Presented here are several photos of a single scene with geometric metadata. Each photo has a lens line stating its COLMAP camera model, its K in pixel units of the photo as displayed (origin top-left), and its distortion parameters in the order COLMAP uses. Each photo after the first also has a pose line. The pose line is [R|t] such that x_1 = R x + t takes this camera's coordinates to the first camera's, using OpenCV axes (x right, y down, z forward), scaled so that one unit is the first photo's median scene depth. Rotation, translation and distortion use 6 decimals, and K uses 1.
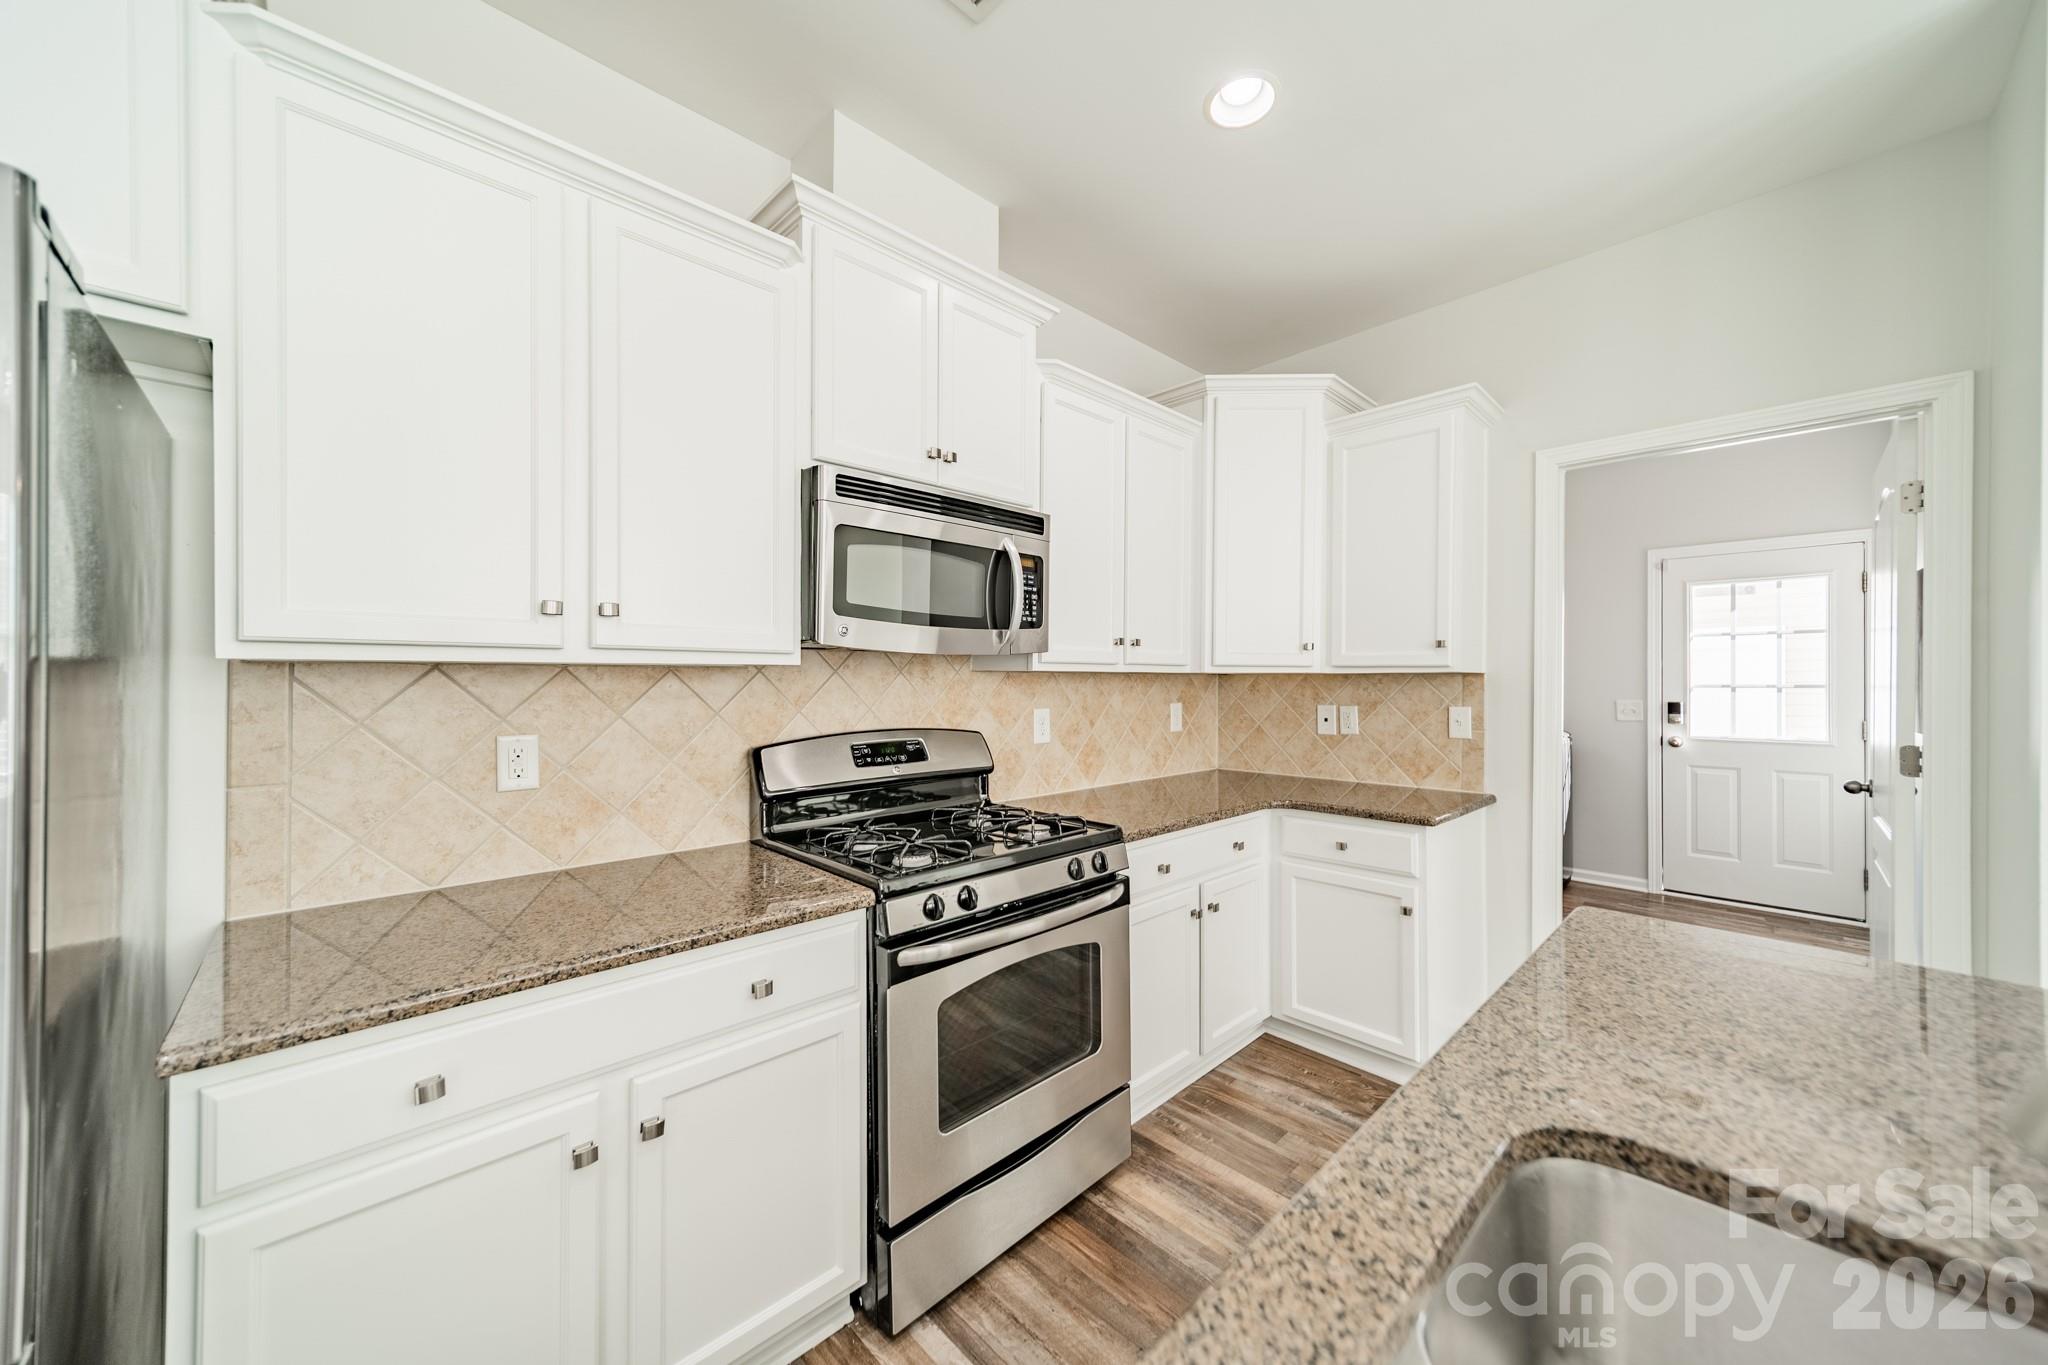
lens RADIAL K [[728.0, 0, 1024.7], [0, 728.0, 680.0], [0, 0, 1]] dist [0.005552, 0.000147]
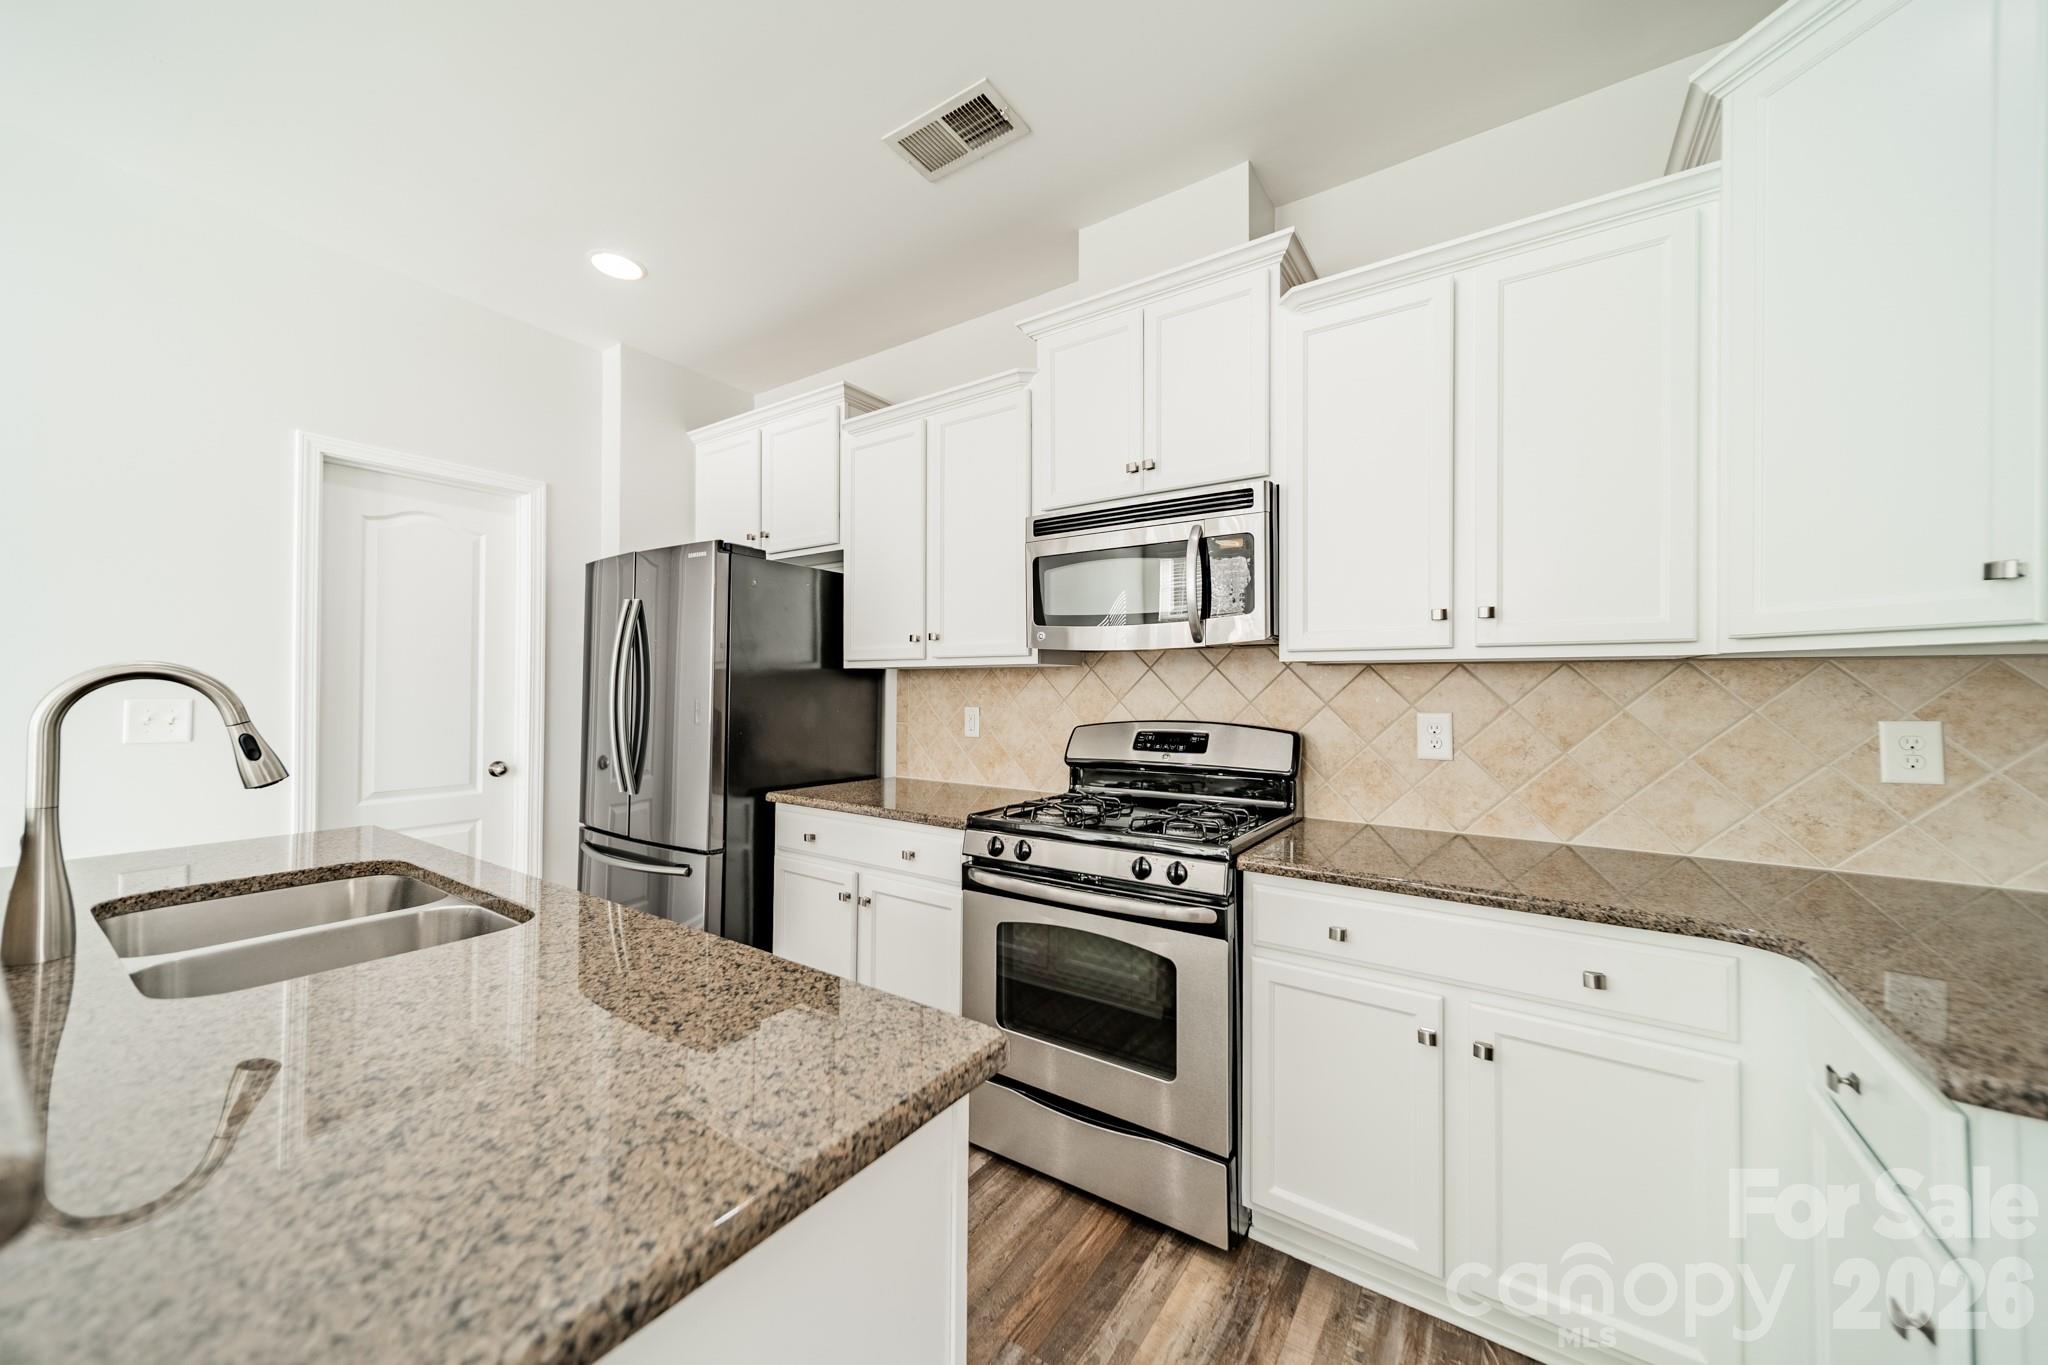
lens RADIAL K [[728.0, 0, 1029.2], [0, 728.0, 680.2], [0, 0, 1]] dist [0.005552, 0.000147]
pose [[0.213005, -0.010218, -0.976998, 0.889245], [-0.003248, 0.999932, -0.011166, 0.021792], [0.977046, 0.005552, 0.212958, 0.595171]]
